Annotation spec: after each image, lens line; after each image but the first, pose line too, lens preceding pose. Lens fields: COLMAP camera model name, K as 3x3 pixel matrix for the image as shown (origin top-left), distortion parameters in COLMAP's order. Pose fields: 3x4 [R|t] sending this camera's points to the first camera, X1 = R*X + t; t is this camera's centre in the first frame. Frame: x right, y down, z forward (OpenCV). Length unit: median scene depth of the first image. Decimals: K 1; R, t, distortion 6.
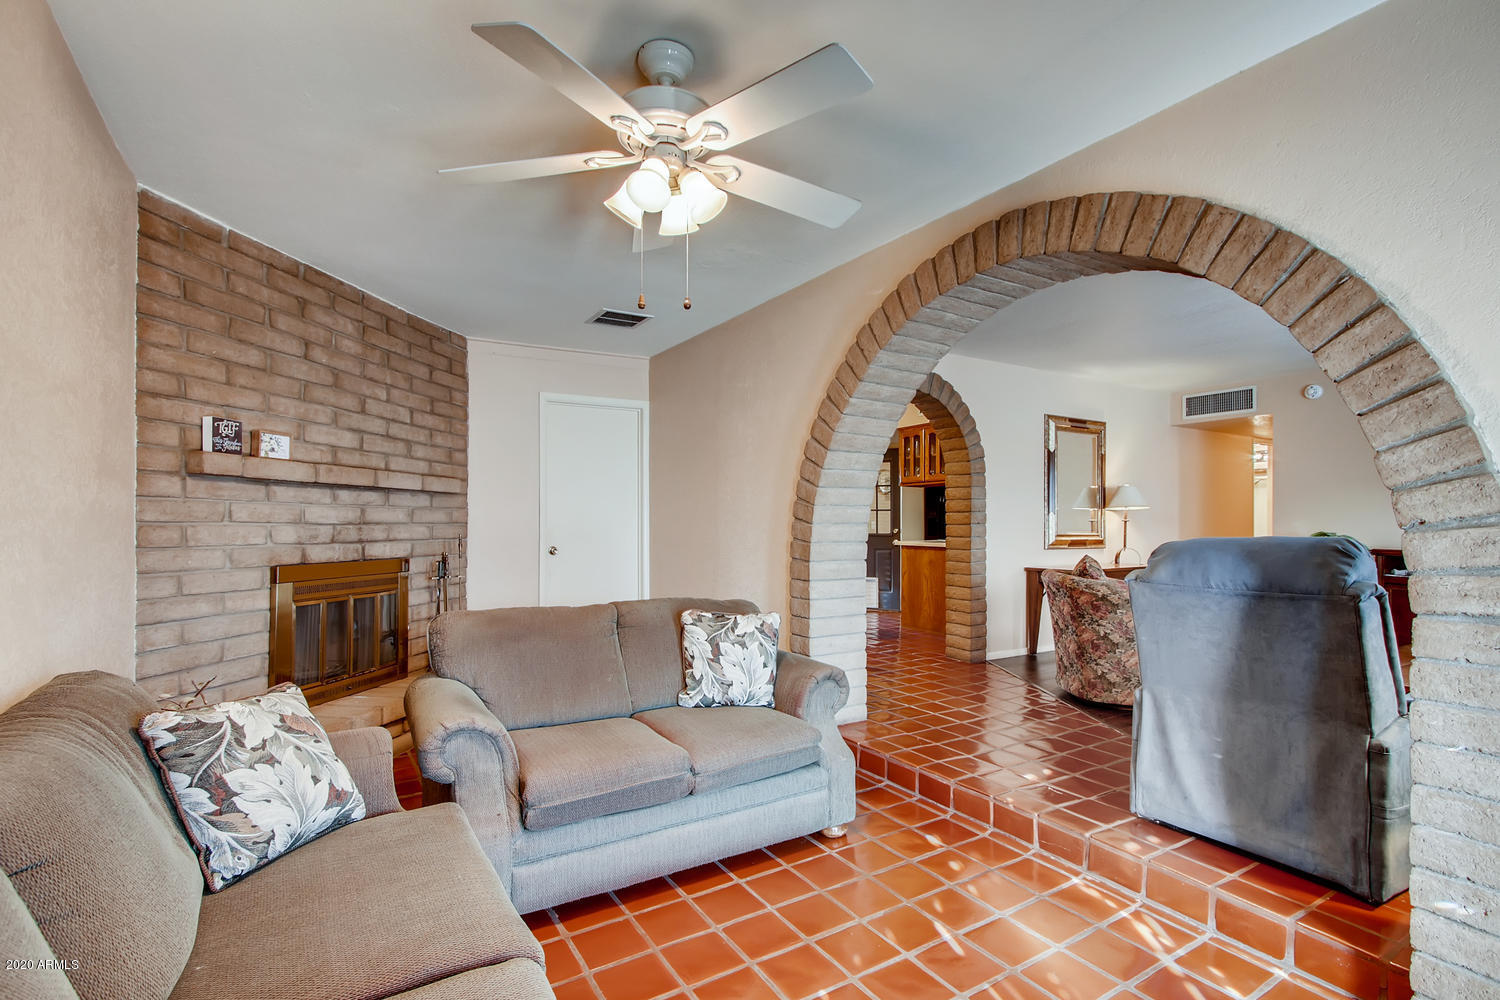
lens RADIAL K [[708.5, 0, 750.0], [0, 708.5, 509.9], [0, 0, 1]] dist [-0.005808, -0.000253]
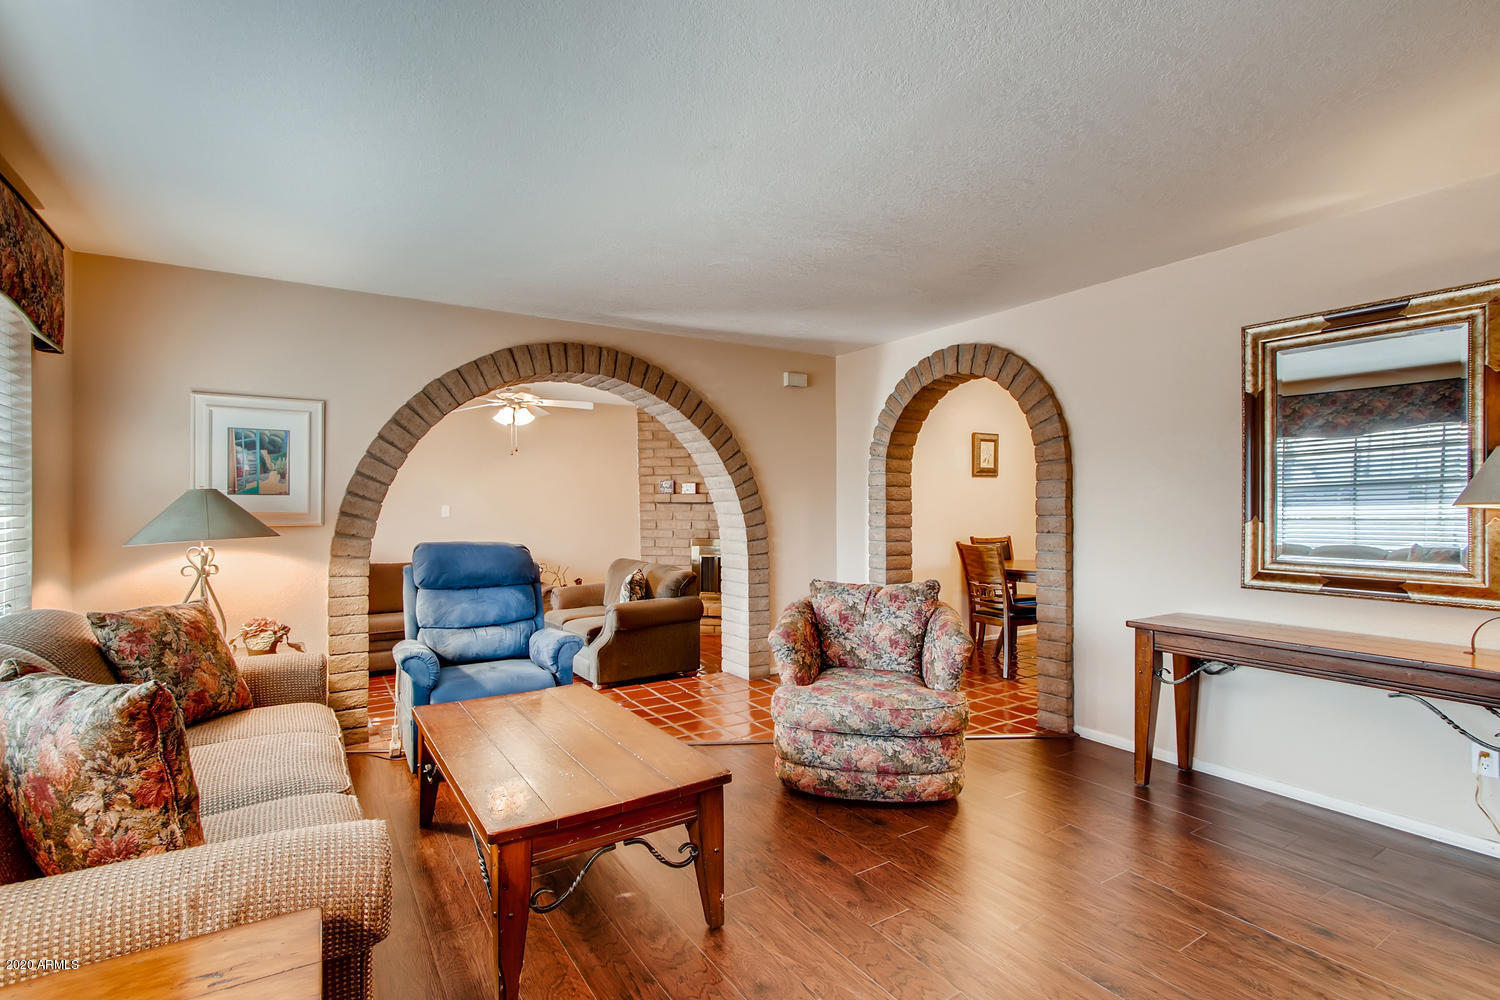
lens RADIAL K [[708.5, 0, 748.7], [0, 708.5, 506.8], [0, 0, 1]] dist [-0.005808, -0.000253]
pose [[0.013836, -0.005192, -0.999891, 1.849302], [0.016706, 0.999848, -0.004960, -0.013699], [0.999765, -0.016636, 0.013921, 1.249136]]
